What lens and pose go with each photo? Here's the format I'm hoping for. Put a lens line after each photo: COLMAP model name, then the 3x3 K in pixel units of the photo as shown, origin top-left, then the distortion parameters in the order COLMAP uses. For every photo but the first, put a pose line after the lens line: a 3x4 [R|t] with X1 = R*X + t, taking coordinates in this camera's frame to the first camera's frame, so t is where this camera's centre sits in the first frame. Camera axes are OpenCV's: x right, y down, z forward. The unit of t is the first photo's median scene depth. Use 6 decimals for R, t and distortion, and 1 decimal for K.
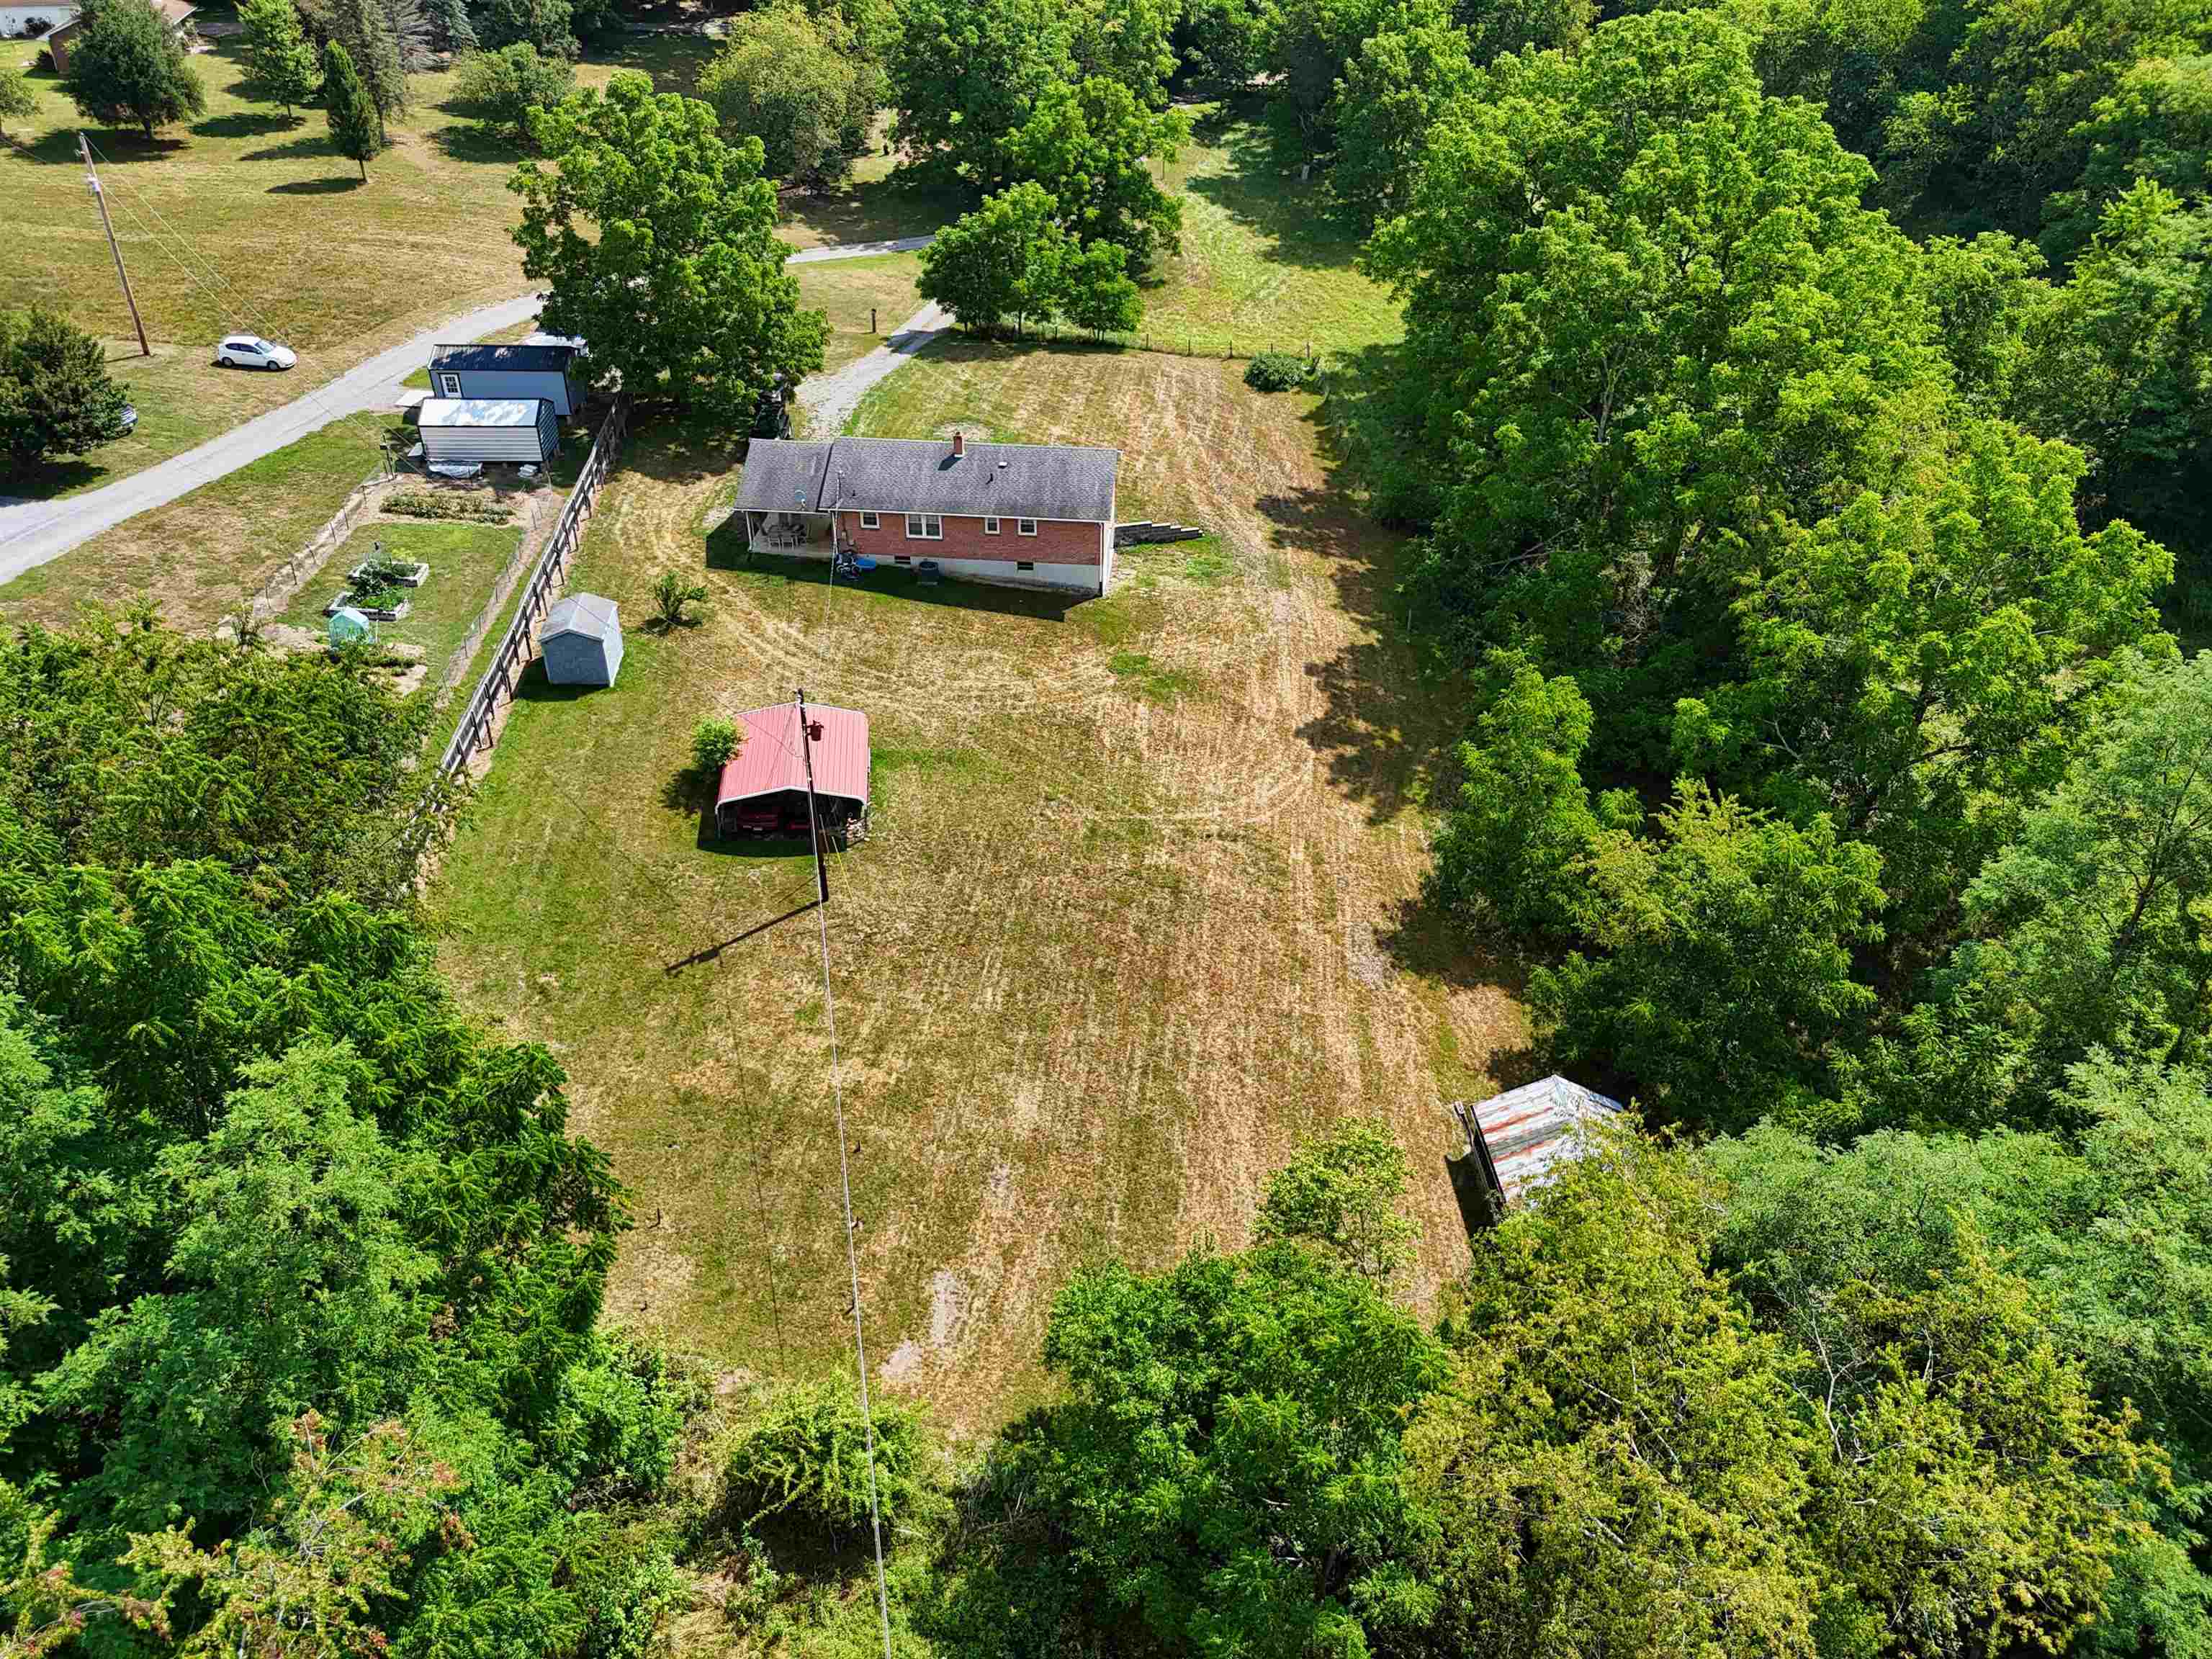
lens RADIAL K [[1634.3, 0, 1106.0], [0, 1634.3, 829.5], [0, 0, 1]] dist [0.062539, -0.055255]
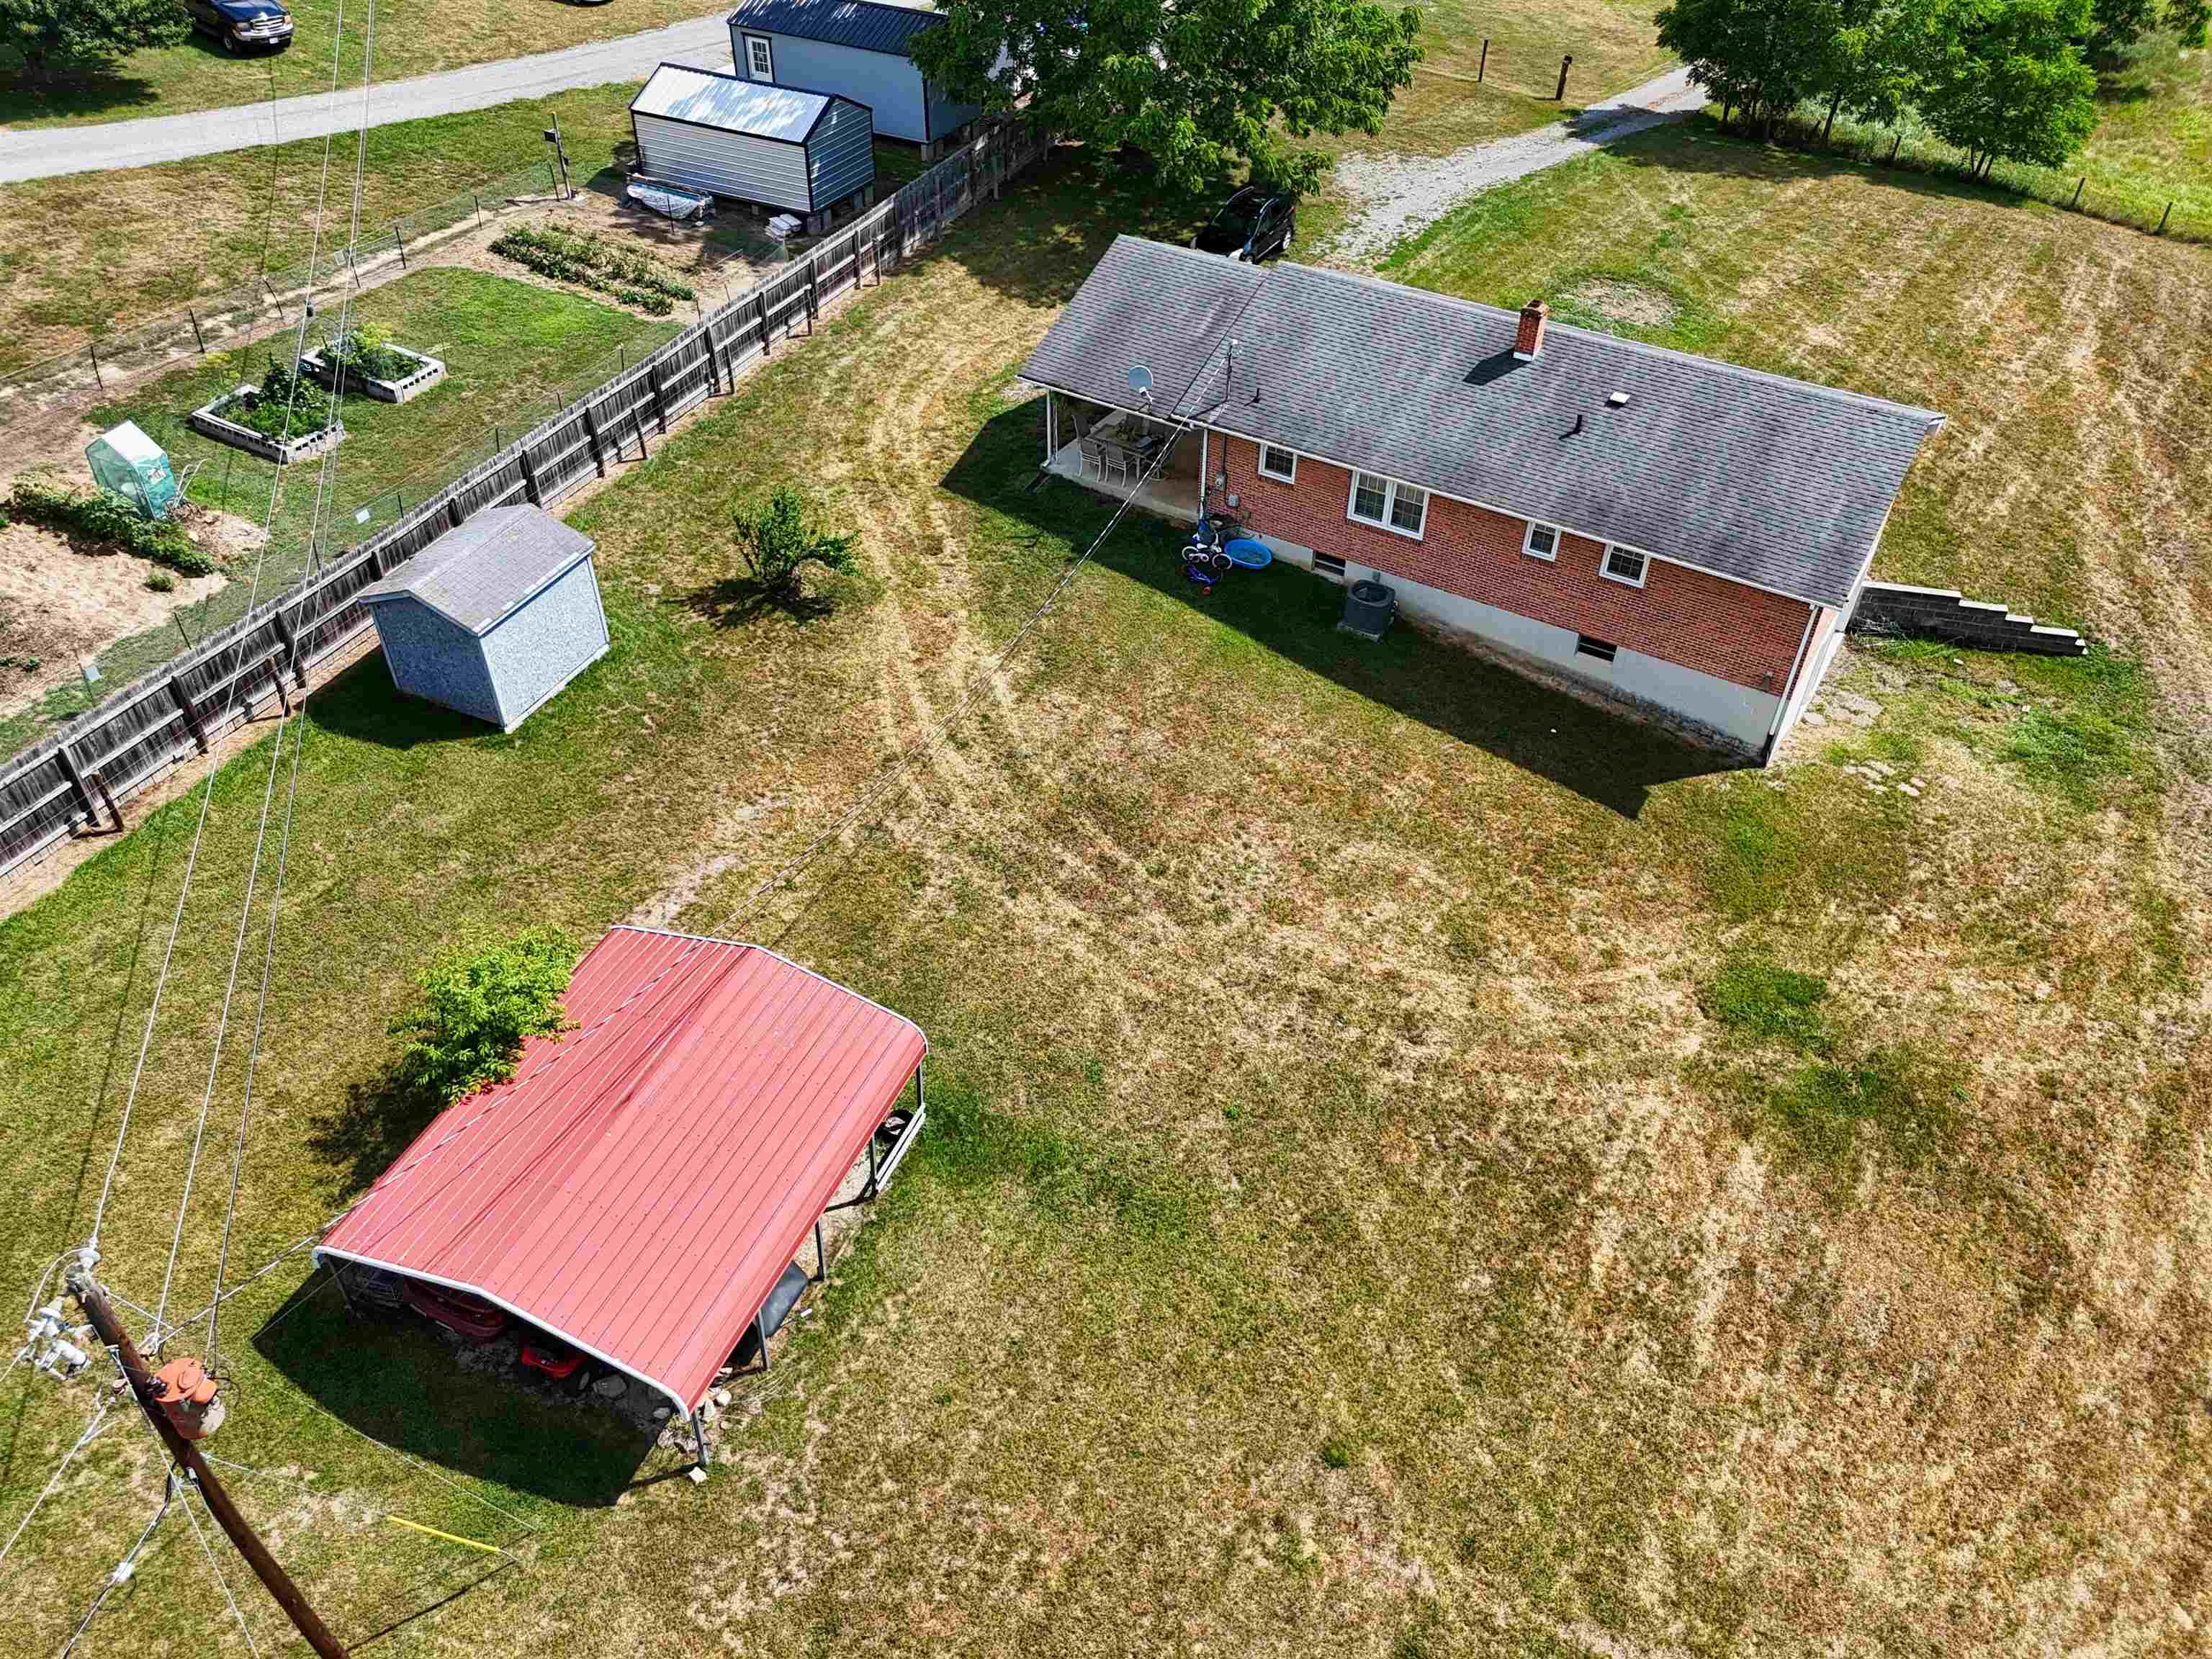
lens RADIAL K [[1634.3, 0, 1106.0], [0, 1634.3, 829.5], [0, 0, 1]] dist [0.062539, -0.055255]
pose [[0.883123, 0.304490, -0.356901, 0.003965], [-0.268498, 0.951886, 0.147724, -0.141776], [0.384710, -0.034631, 0.922388, 0.547972]]
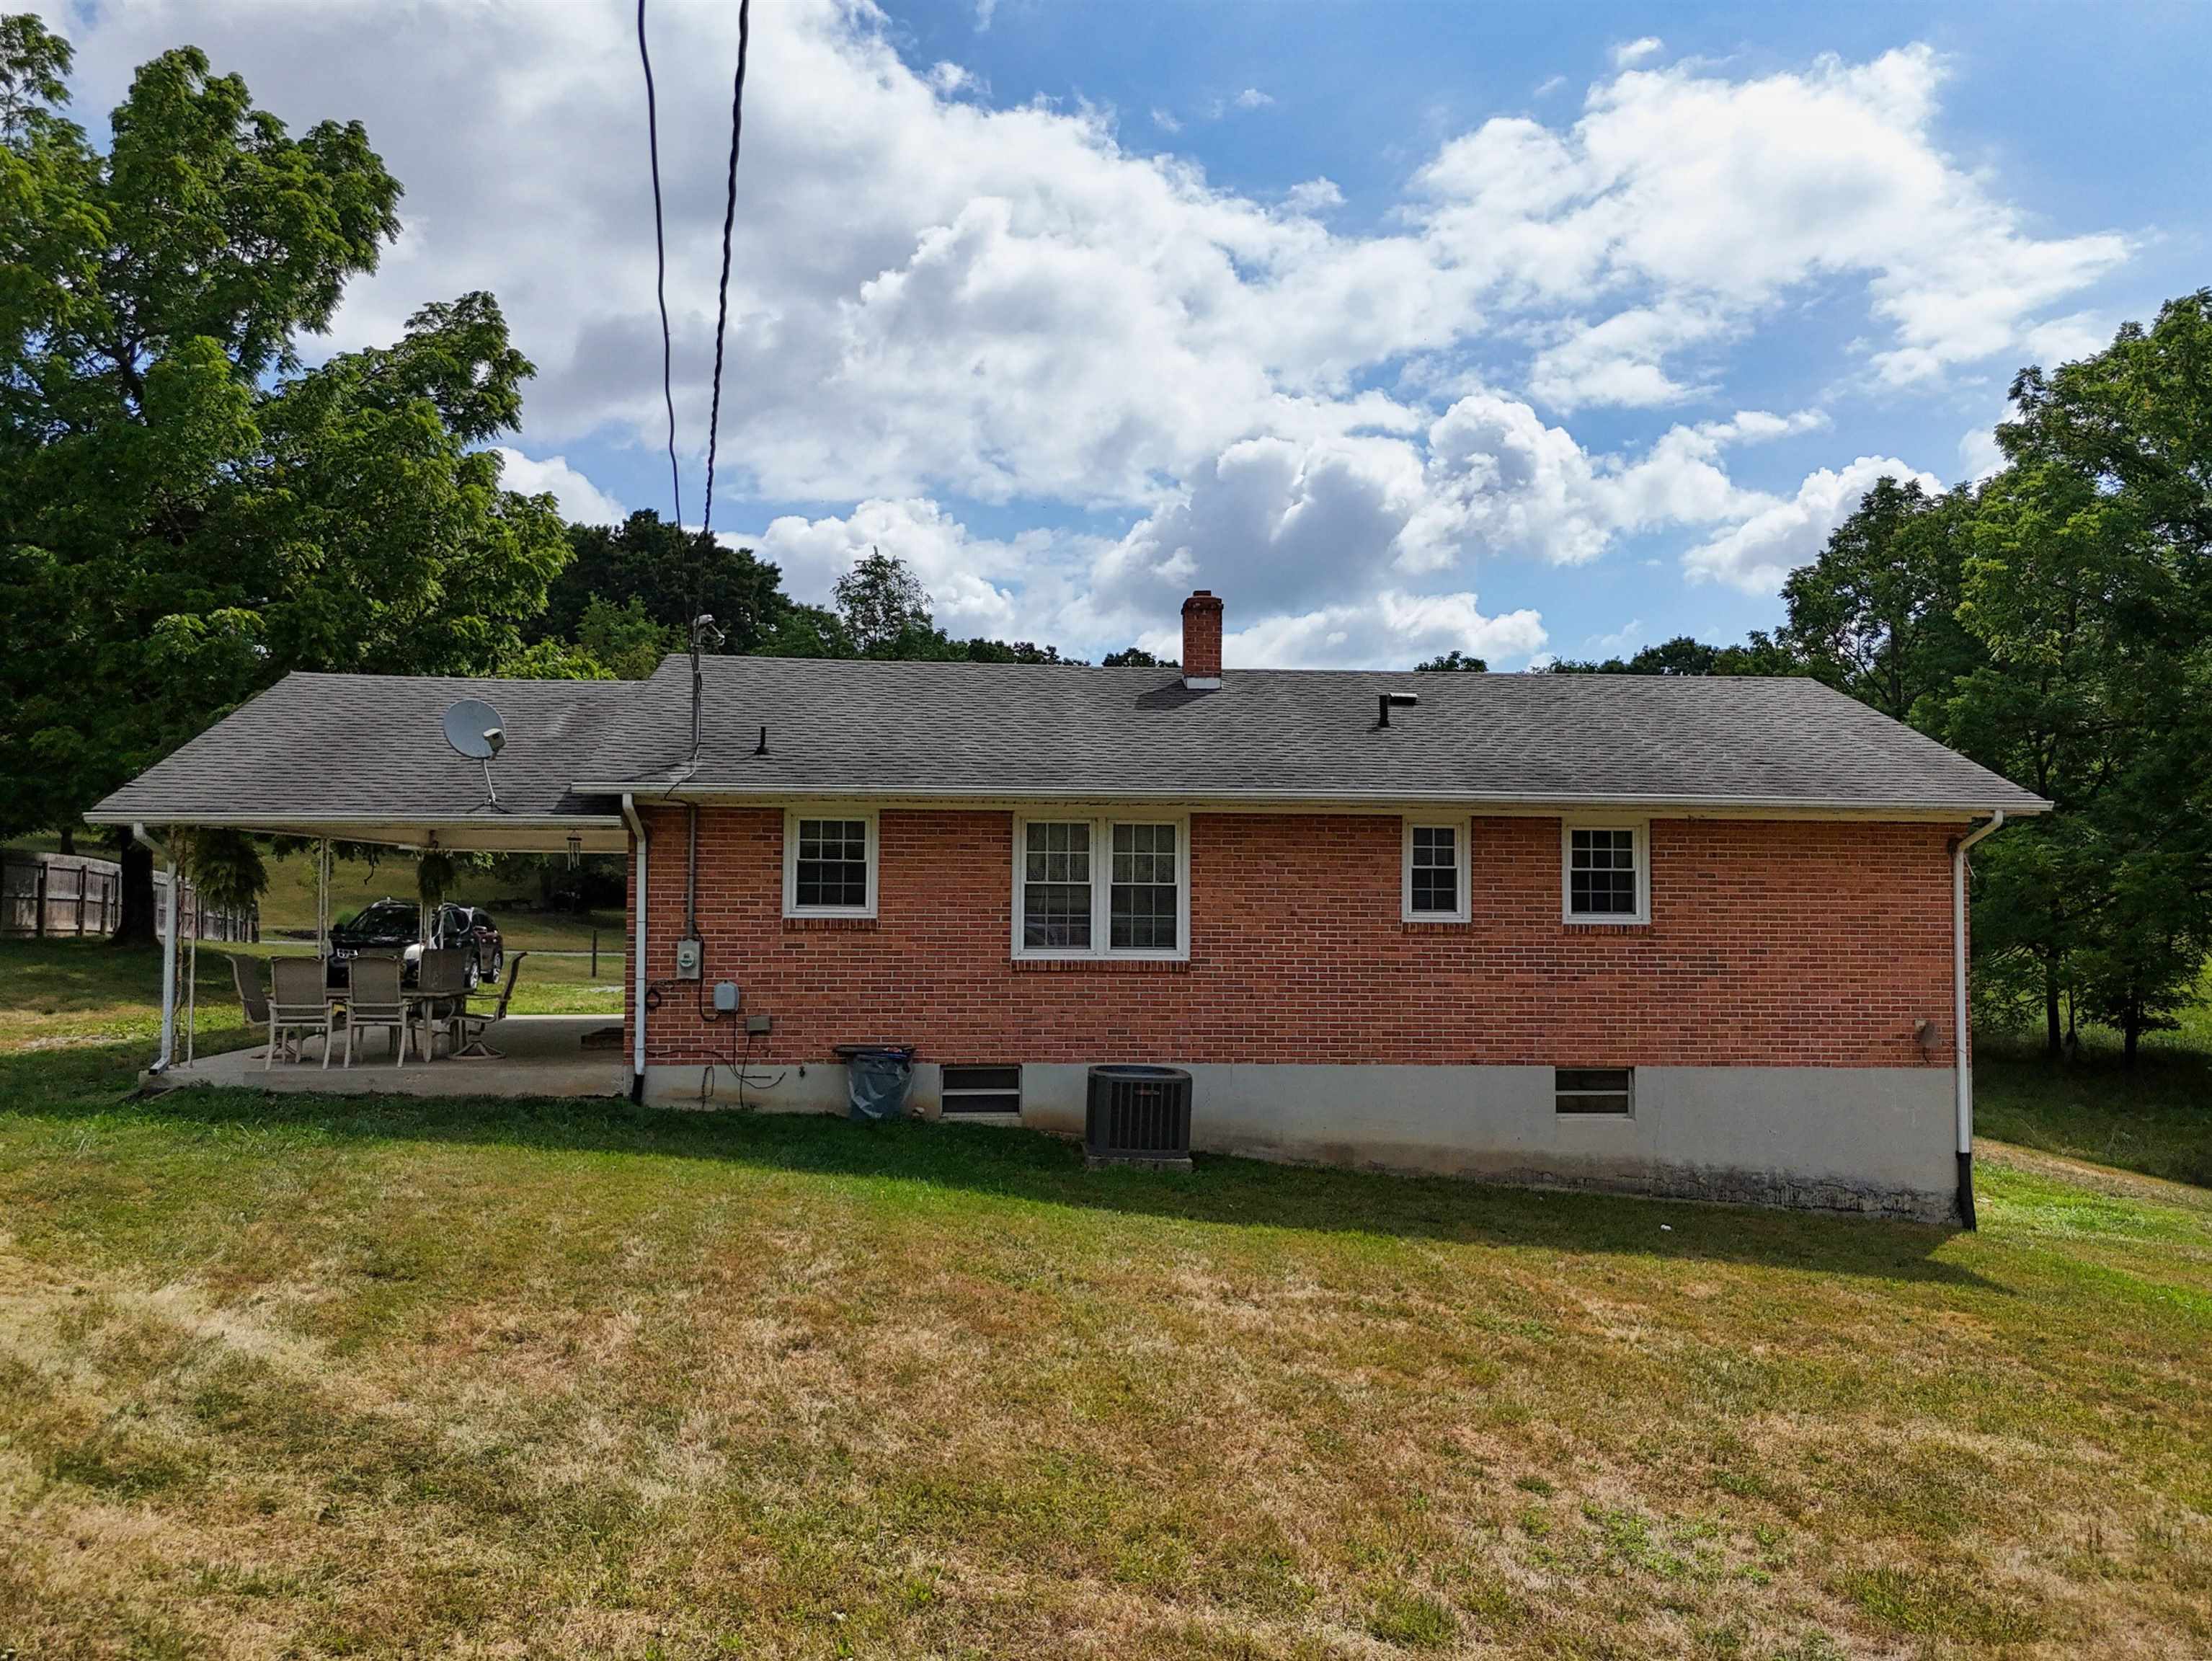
lens RADIAL K [[1621.9, 0, 1112.0], [0, 1621.9, 827.0], [0, 0, 1]] dist [0.073452, -0.084922]
pose [[0.987888, -0.002597, 0.155146, -0.135863], [0.092580, 0.812260, -0.575902, -0.074926], [-0.124524, 0.583290, 0.802662, 0.806359]]
